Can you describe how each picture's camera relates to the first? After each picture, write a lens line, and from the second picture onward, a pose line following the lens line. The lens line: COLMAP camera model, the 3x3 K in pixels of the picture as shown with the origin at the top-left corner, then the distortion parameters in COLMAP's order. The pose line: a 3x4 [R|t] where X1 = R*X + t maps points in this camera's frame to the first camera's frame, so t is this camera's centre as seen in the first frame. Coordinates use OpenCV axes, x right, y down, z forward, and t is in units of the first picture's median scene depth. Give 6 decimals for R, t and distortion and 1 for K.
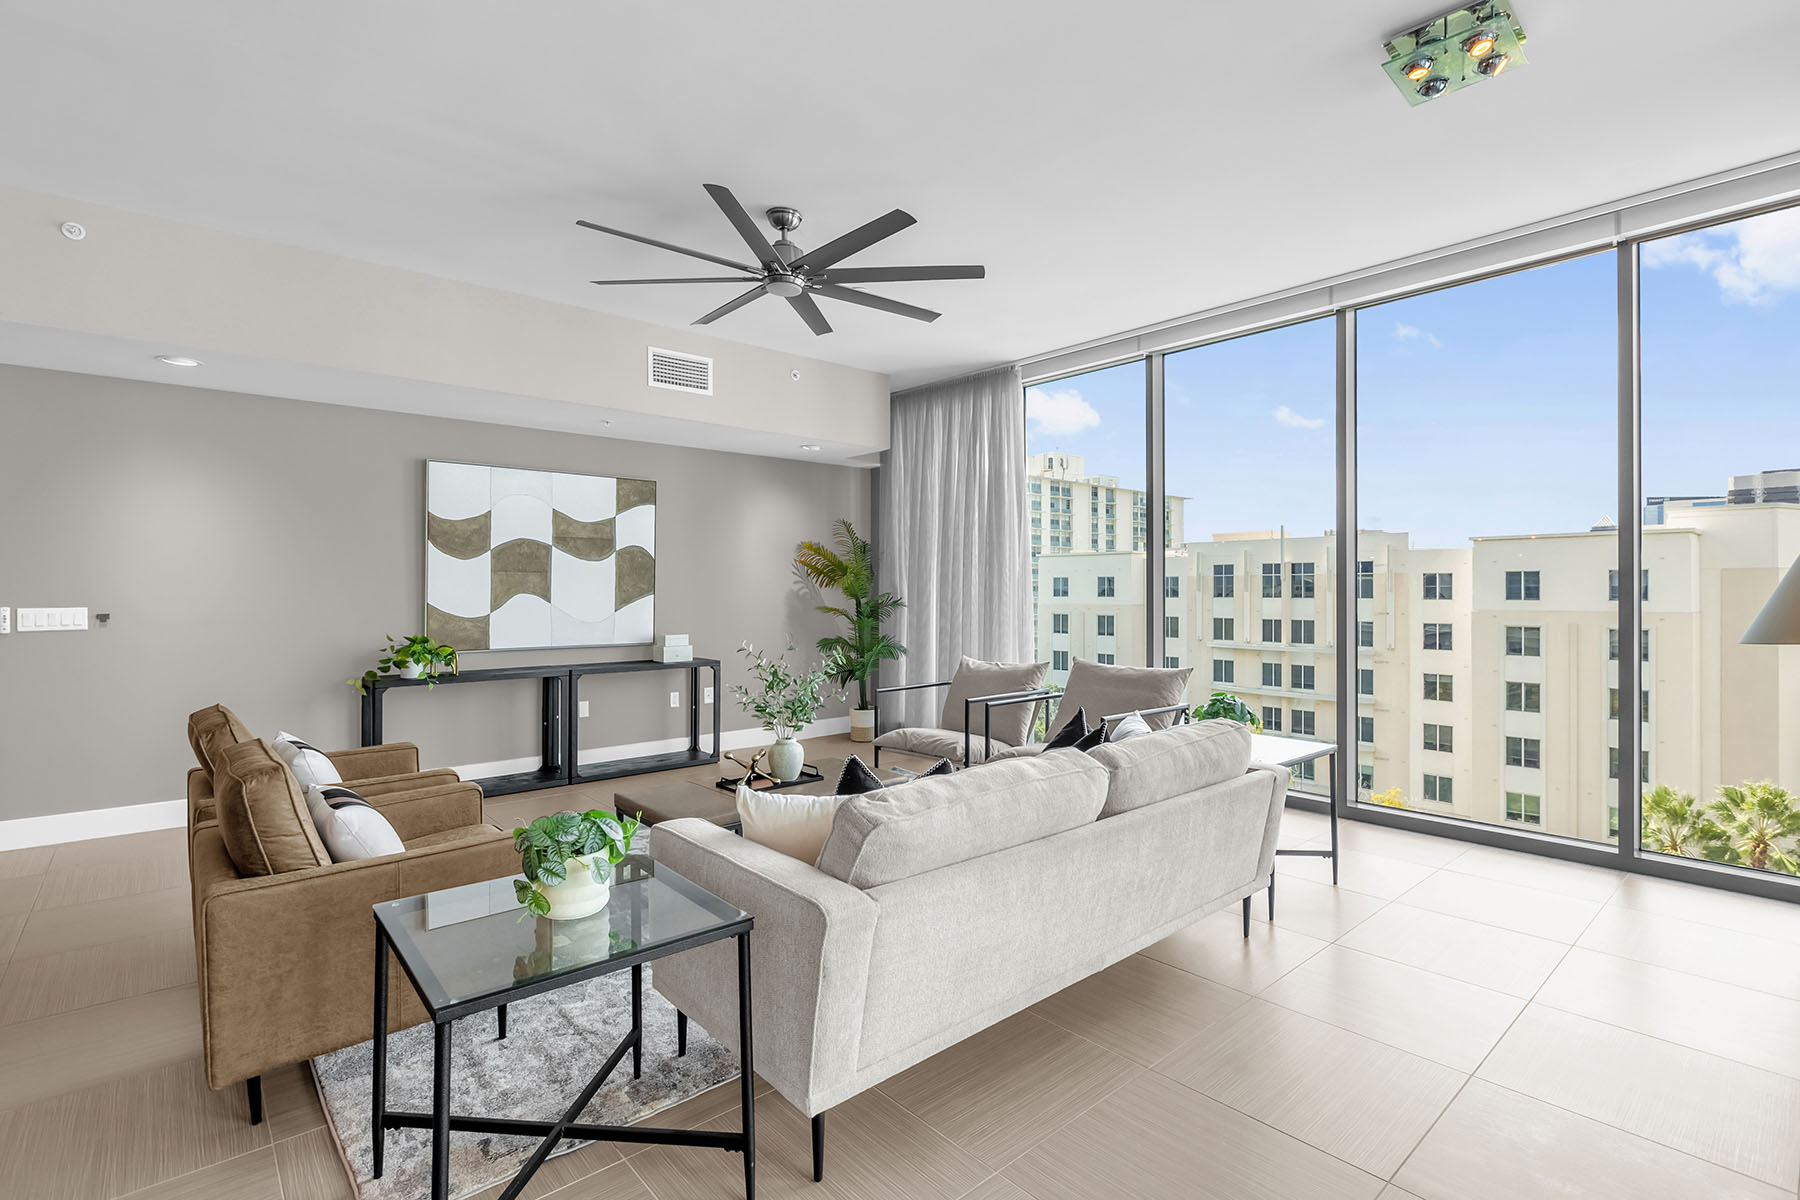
lens RADIAL K [[848.5, 0, 934.8], [0, 848.5, 587.6], [0, 0, 1]] dist [-0.000348, -0.009136]
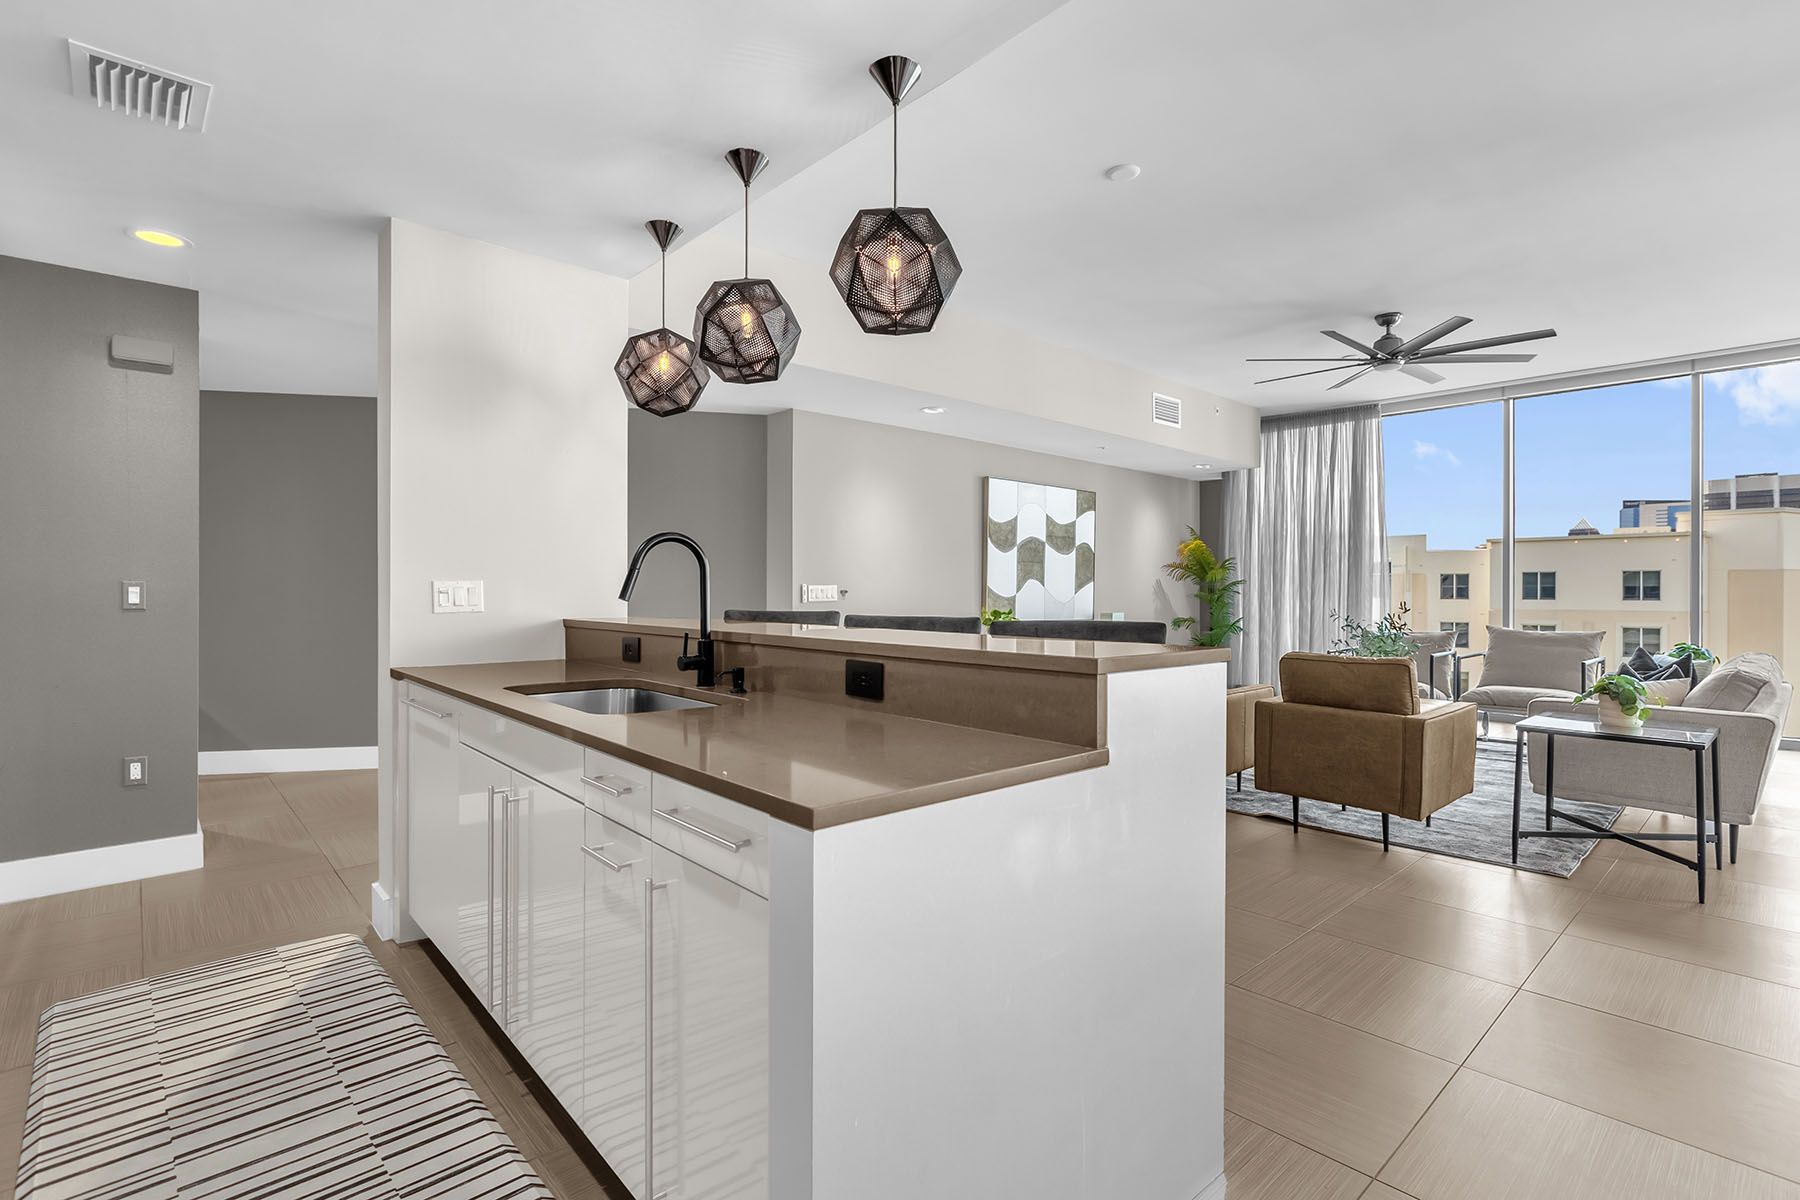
lens RADIAL K [[846.8, 0, 905.3], [0, 846.8, 589.3], [0, 0, 1]] dist [-0.002824, -0.000828]
pose [[0.999988, 0.000957, 0.004788, -0.630621], [-0.000954, 0.999999, -0.000658, 0.022088], [-0.004789, 0.000654, 0.999988, -0.281141]]
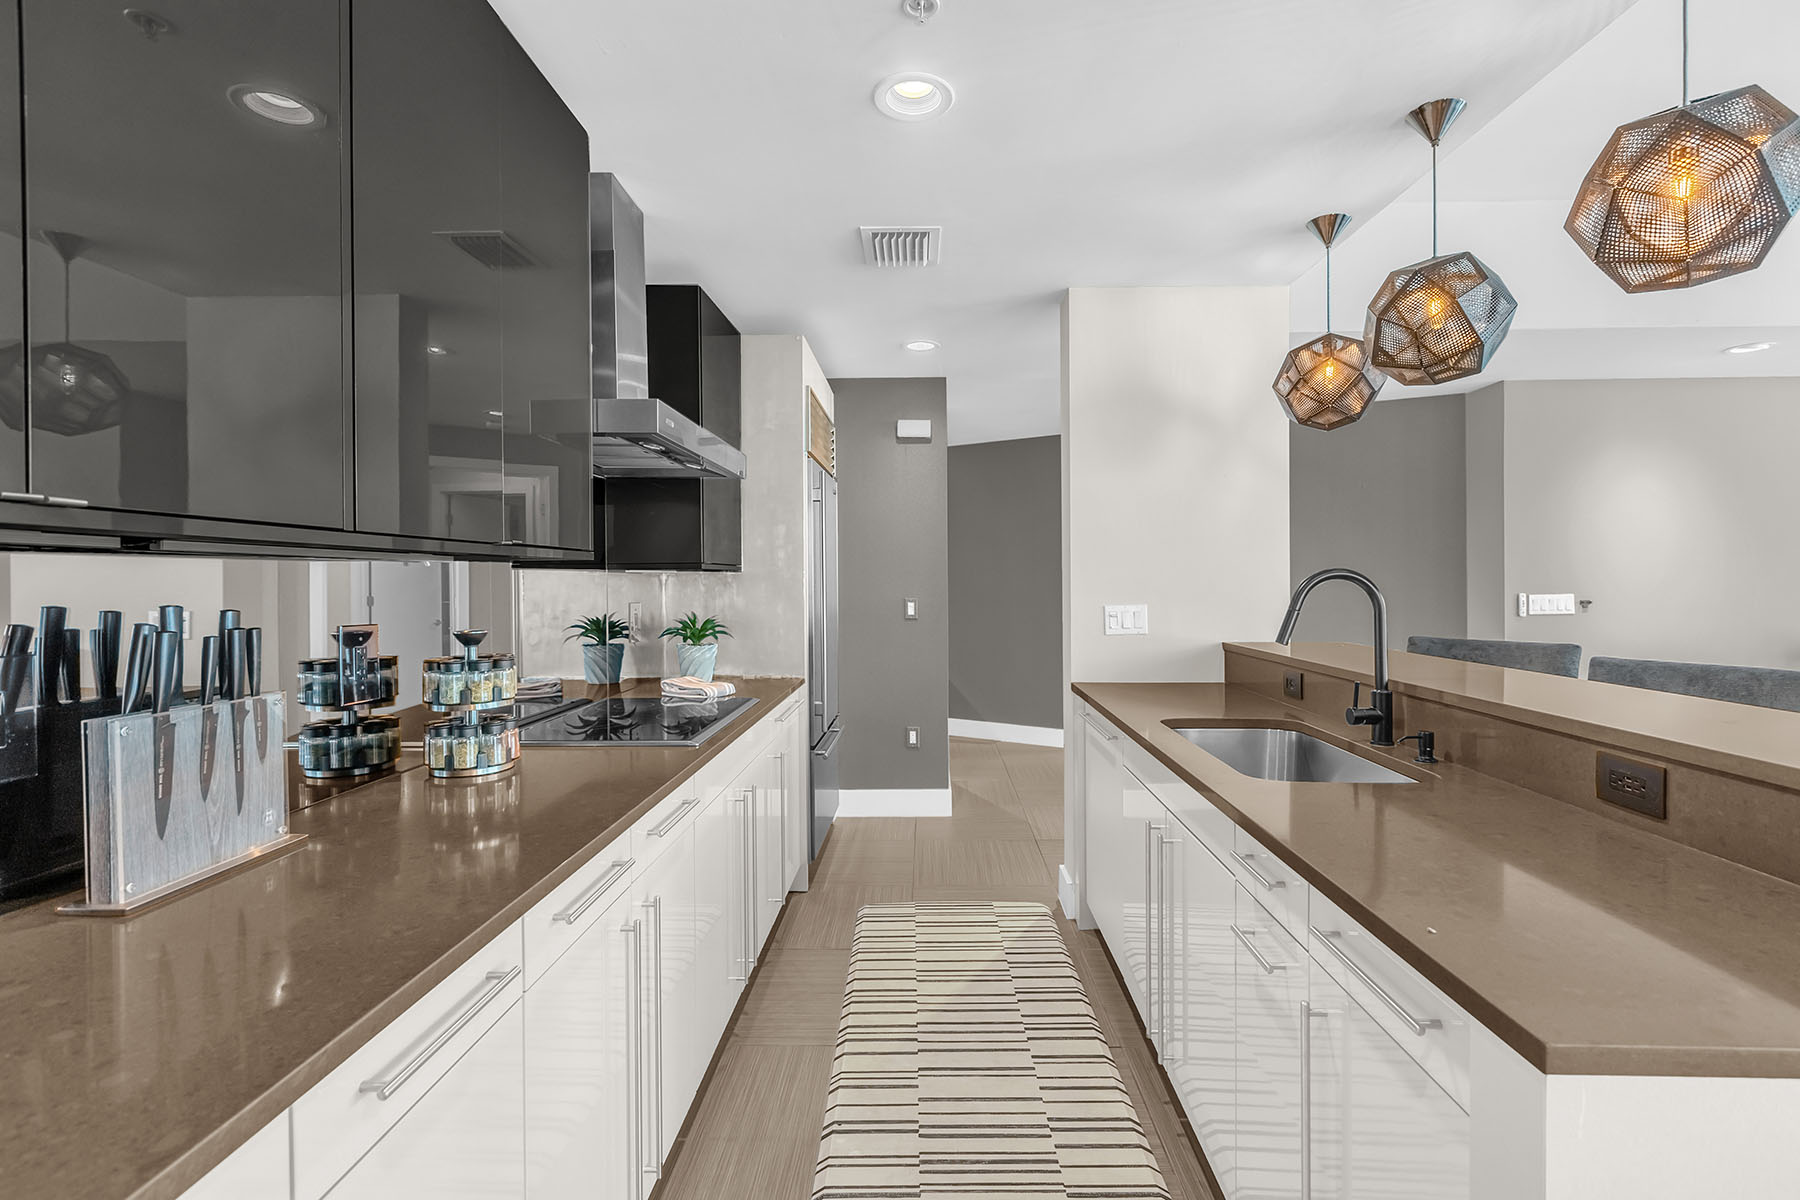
lens RADIAL K [[811.7, 0, 903.4], [0, 811.7, 582.0], [0, 0, 1]] dist [-0.003193, -0.000103]
pose [[0.721250, -0.002307, -0.692671, -0.634625], [0.005700, 0.999980, 0.002605, 0.000172], [0.692651, -0.005827, 0.721249, -0.254453]]
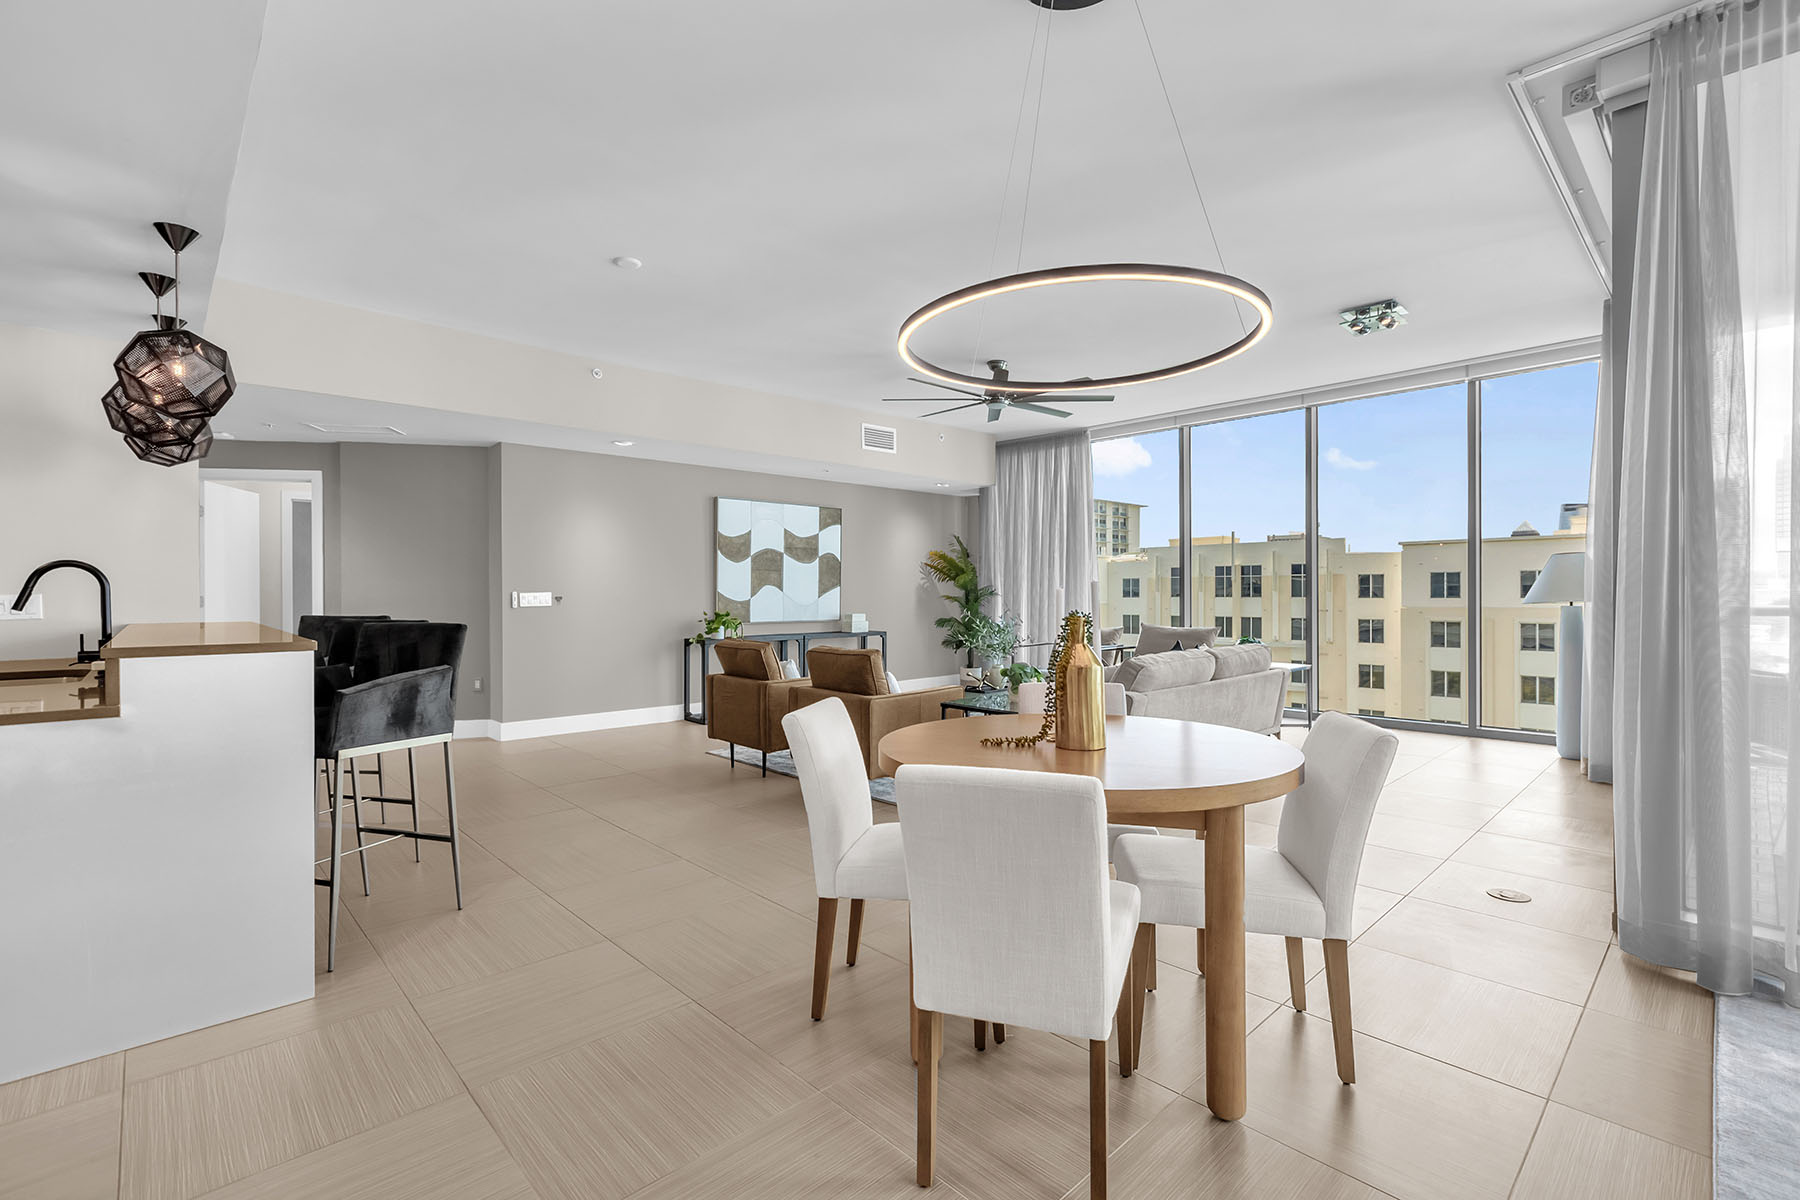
lens RADIAL K [[817.0, 0, 921.6], [0, 817.0, 592.7], [0, 0, 1]] dist [-0.000508, 0.000299]
pose [[0.999470, -0.004601, 0.032223, -0.239970], [0.004542, 0.999988, 0.001879, 0.017141], [-0.032231, -0.001732, 0.999479, -0.413142]]
